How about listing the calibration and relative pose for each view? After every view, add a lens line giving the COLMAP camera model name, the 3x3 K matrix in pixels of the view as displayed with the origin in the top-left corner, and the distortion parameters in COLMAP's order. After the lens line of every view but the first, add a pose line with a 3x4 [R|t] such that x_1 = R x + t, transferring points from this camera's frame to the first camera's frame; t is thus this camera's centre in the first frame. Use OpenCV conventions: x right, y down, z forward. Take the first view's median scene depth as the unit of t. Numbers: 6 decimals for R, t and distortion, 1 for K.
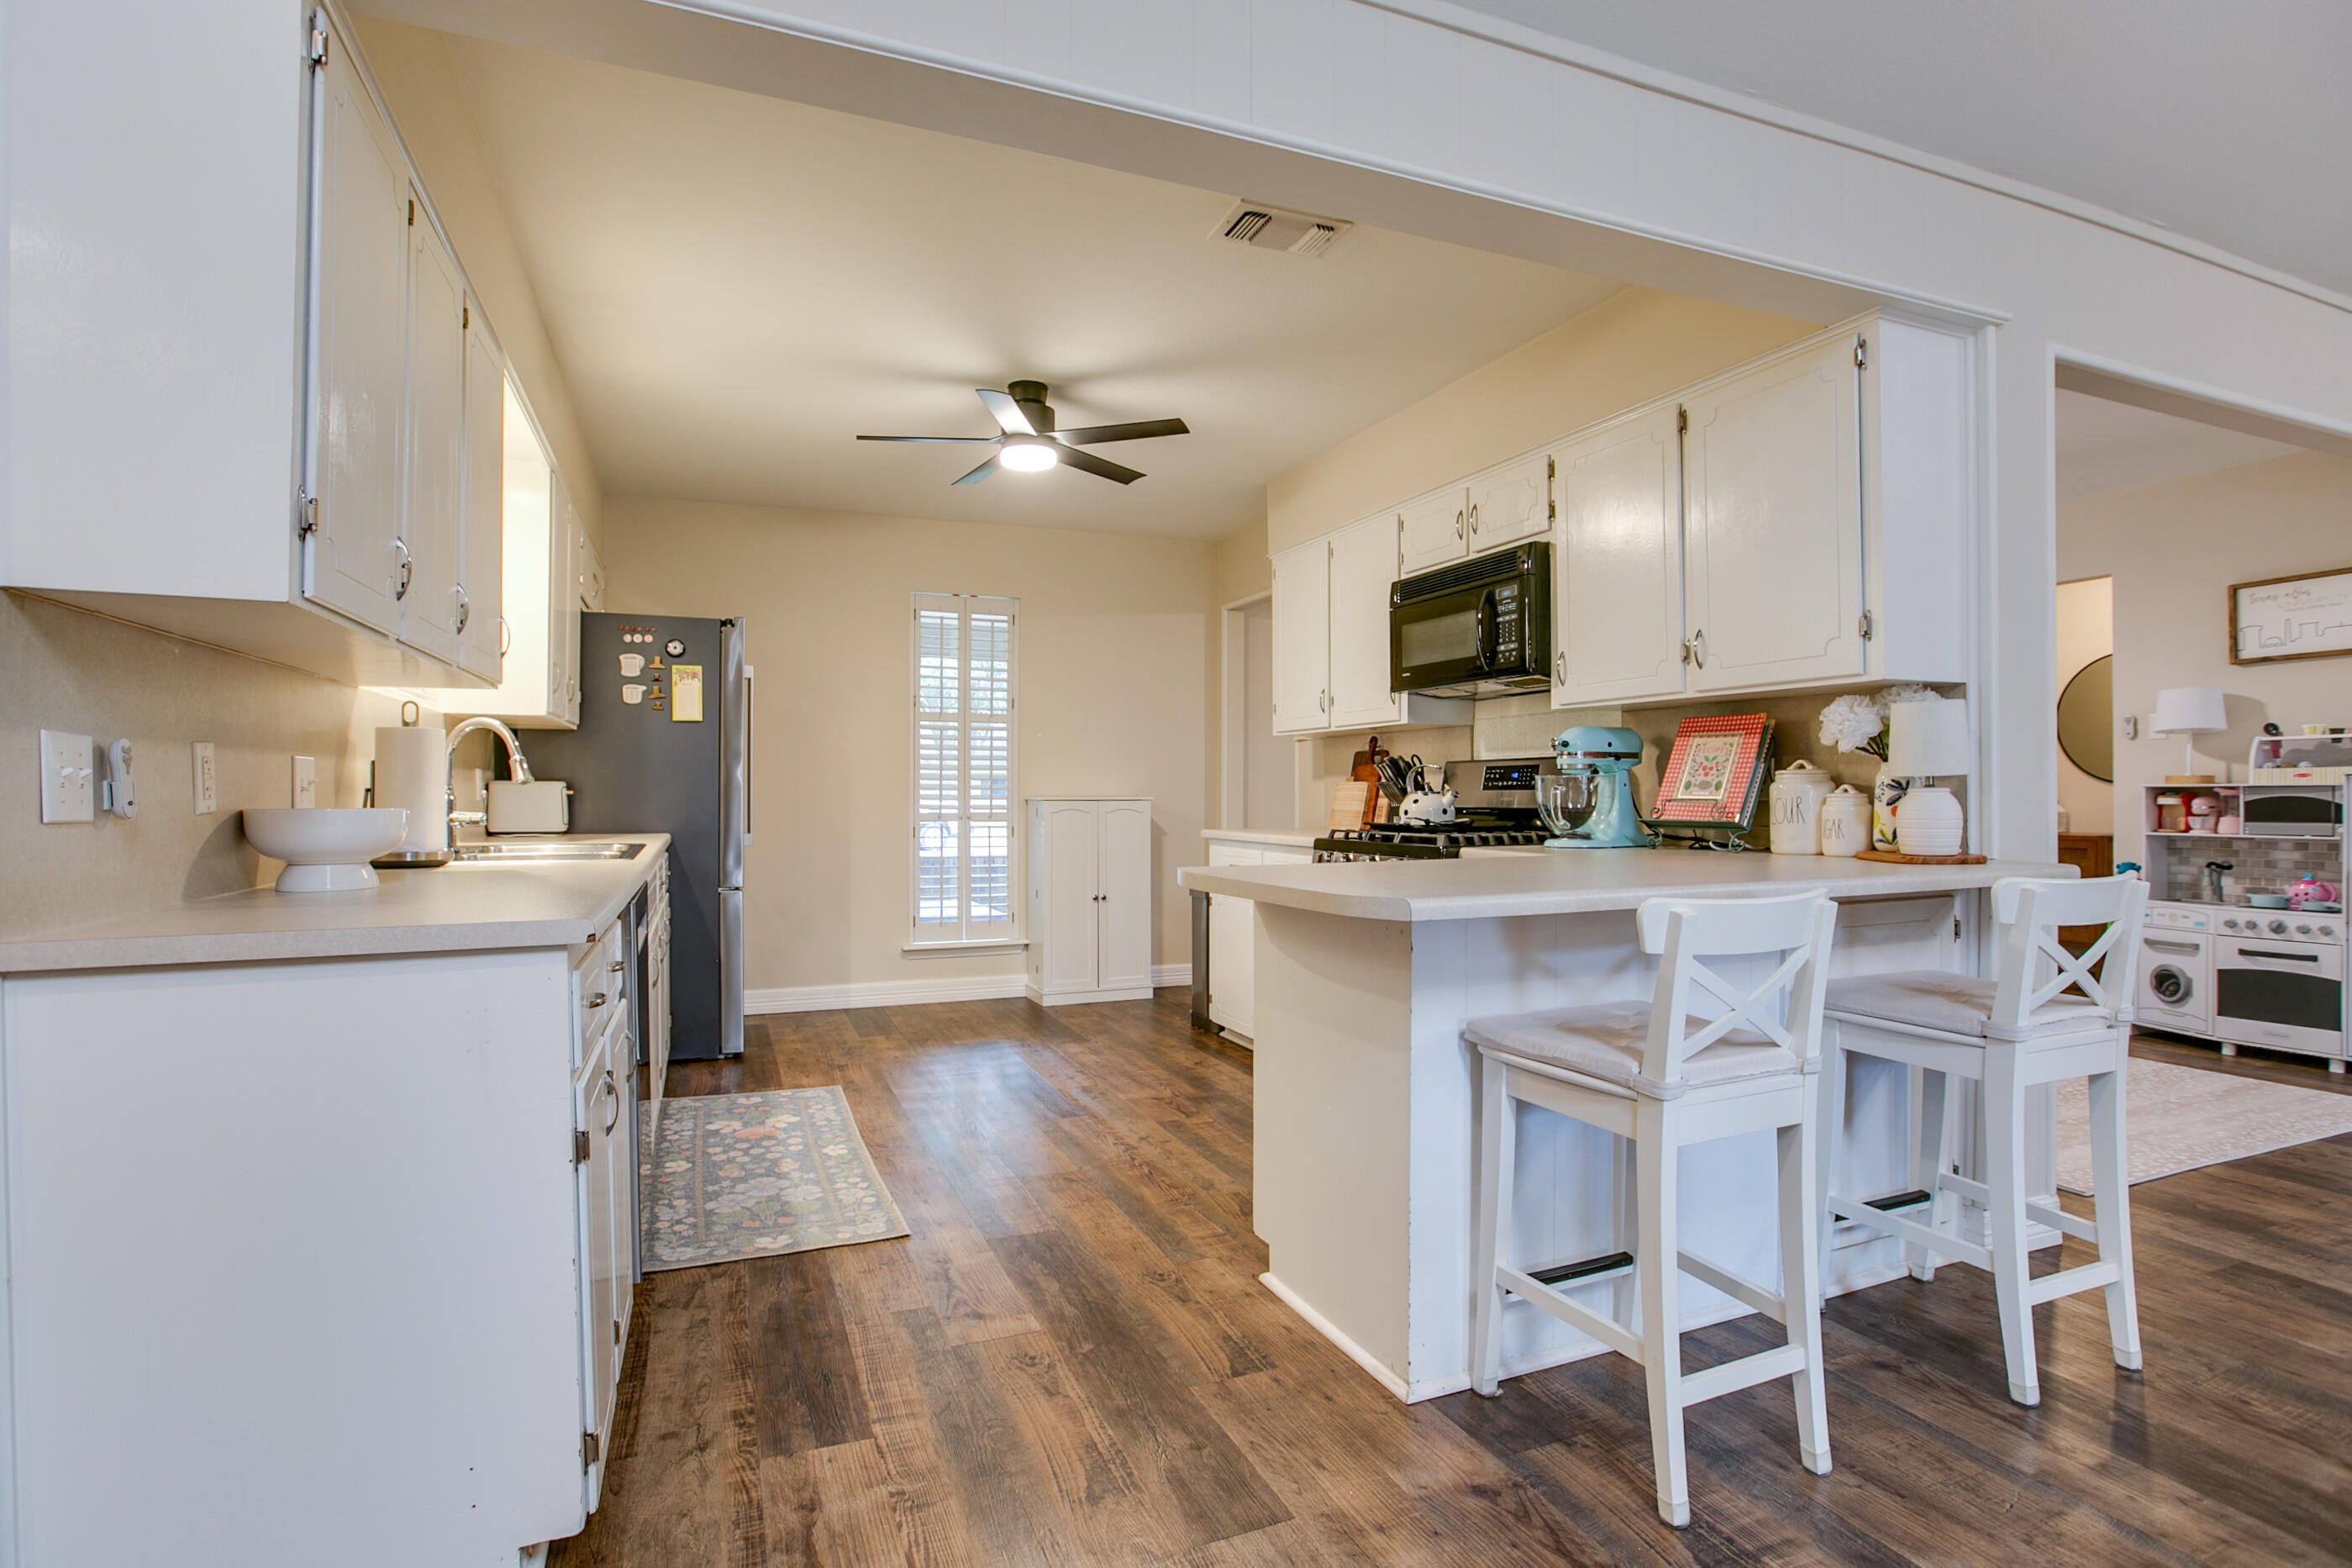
lens RADIAL K [[1135.1, 0, 1170.3], [0, 1135.1, 795.3], [0, 0, 1]] dist [-0.051655, -0.000021]
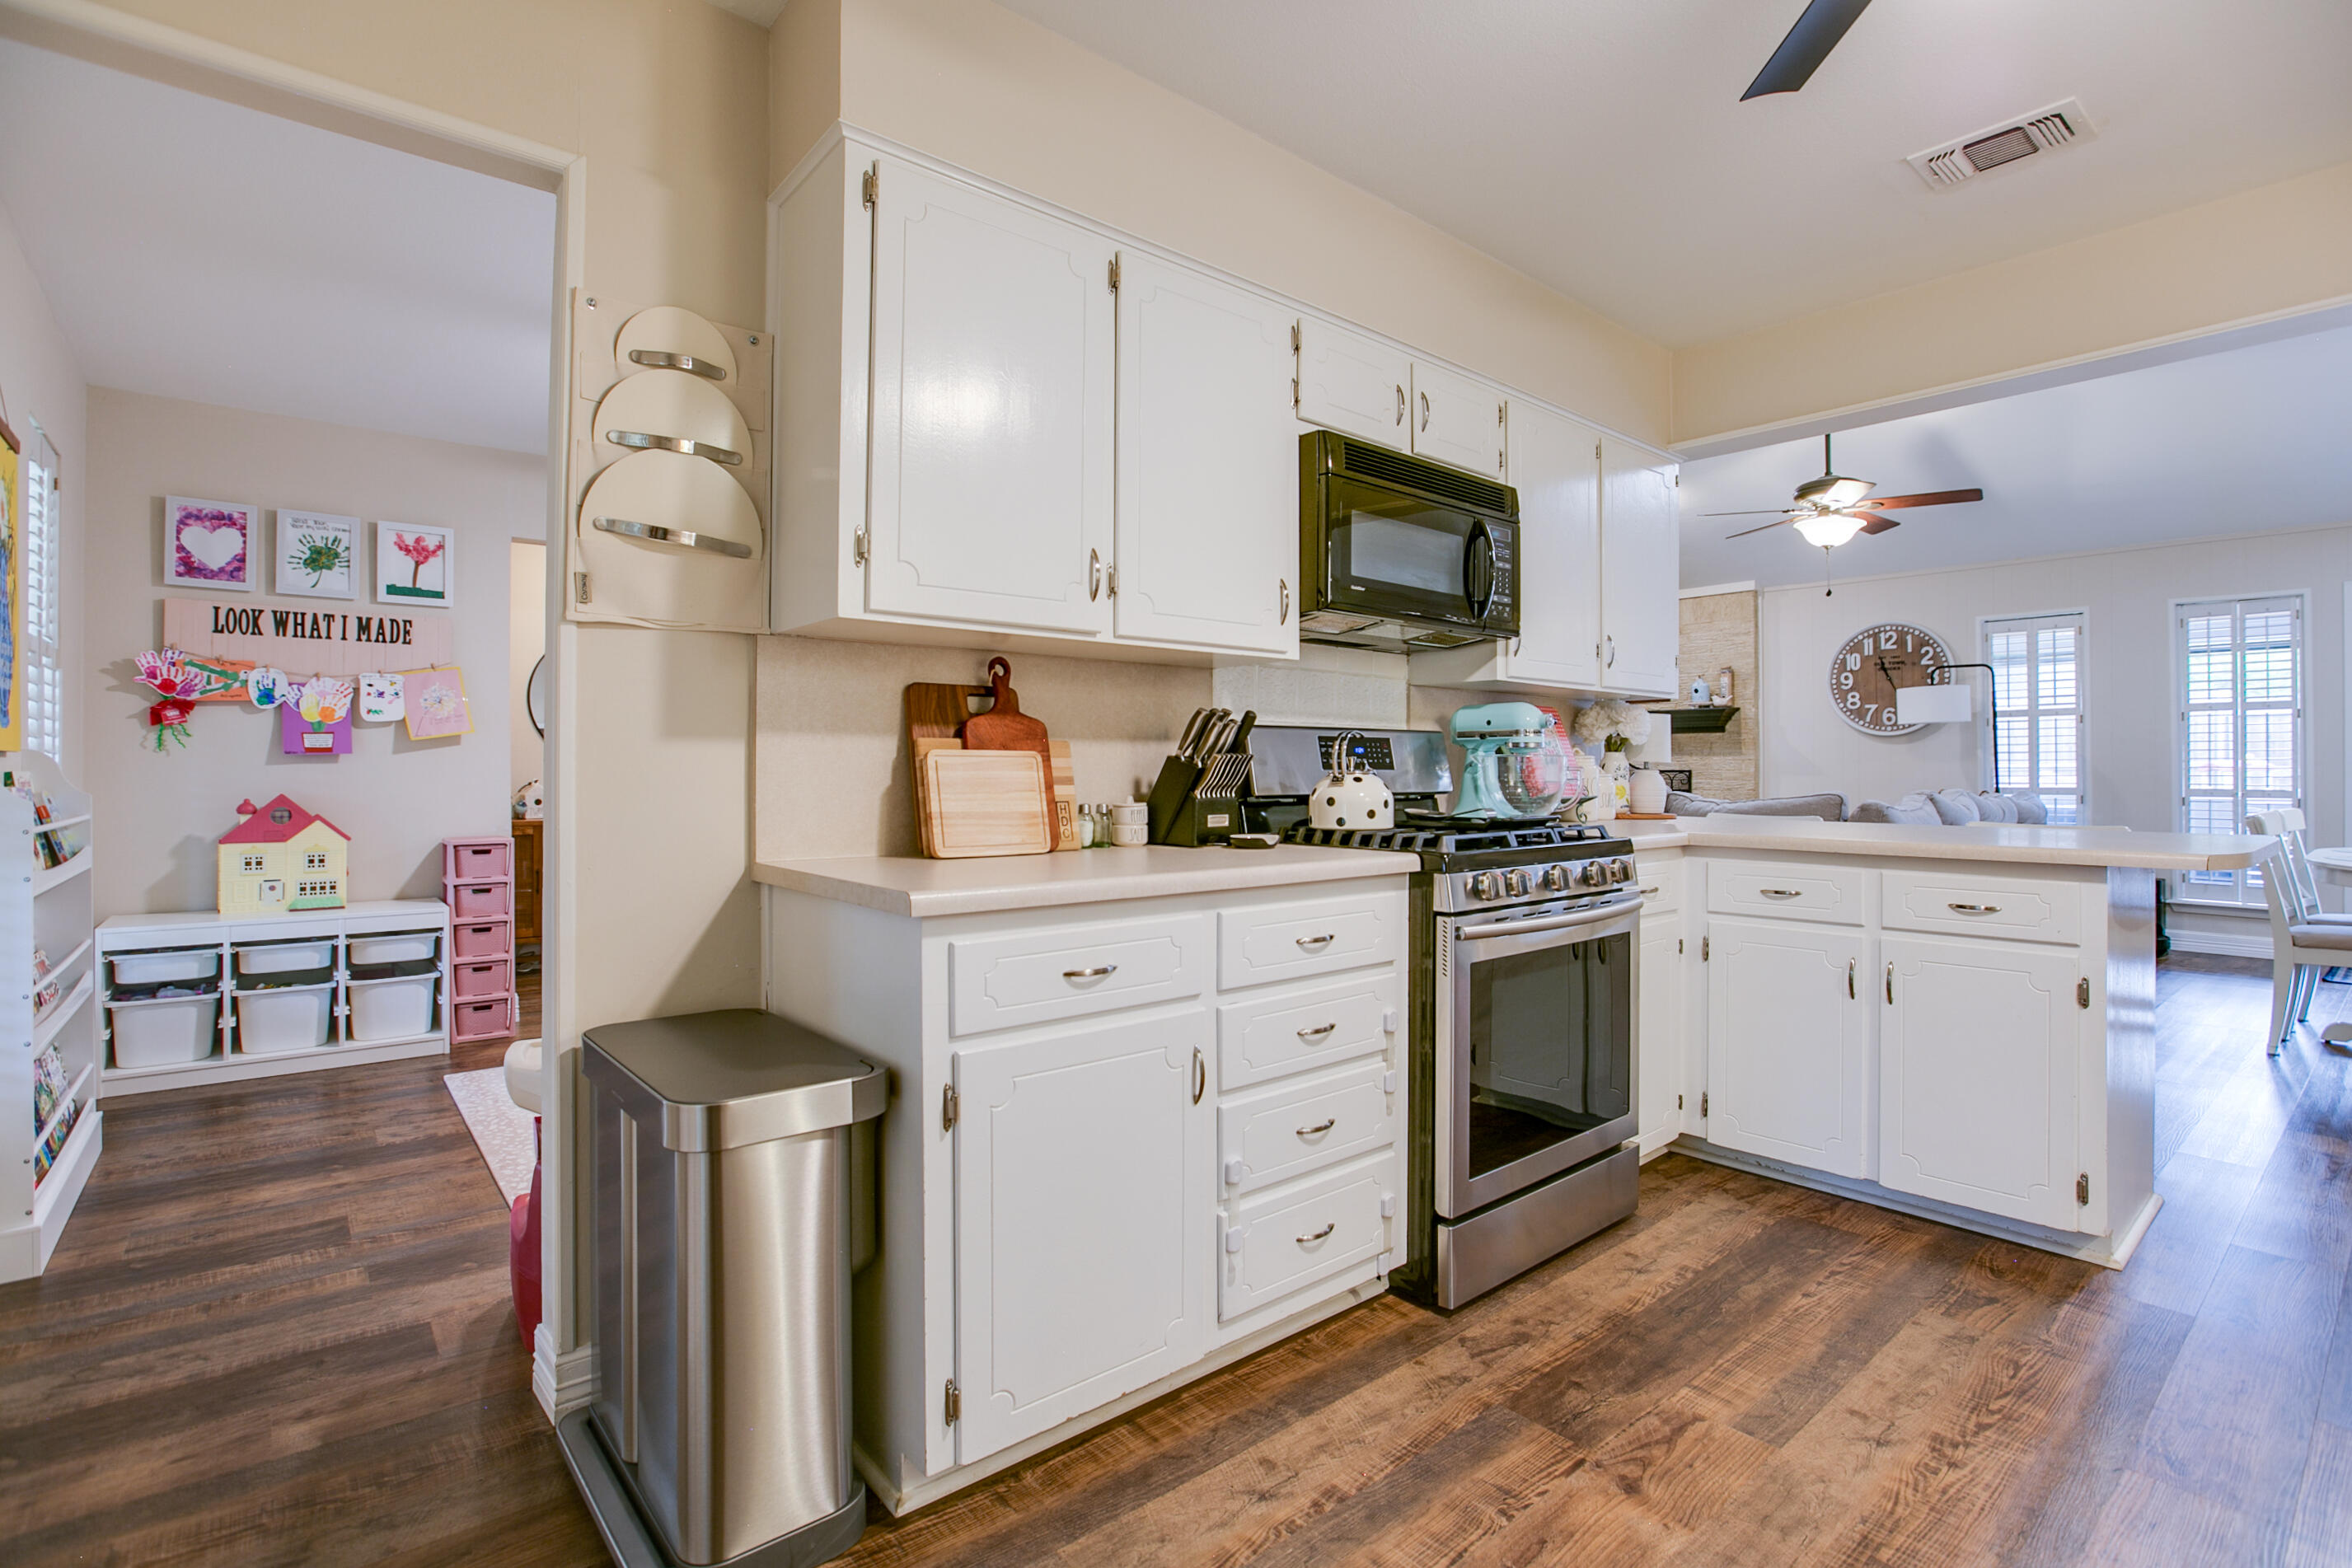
lens RADIAL K [[1097.3, 0, 1176.0], [0, 1097.3, 784.0], [0, 0, 1]] dist [-0.015109, 0.000221]
pose [[-0.305815, -0.009777, 0.952041, -0.385849], [0.002514, 0.999935, 0.011077, -0.004272], [-0.952088, 0.005781, -0.305771, 1.419155]]
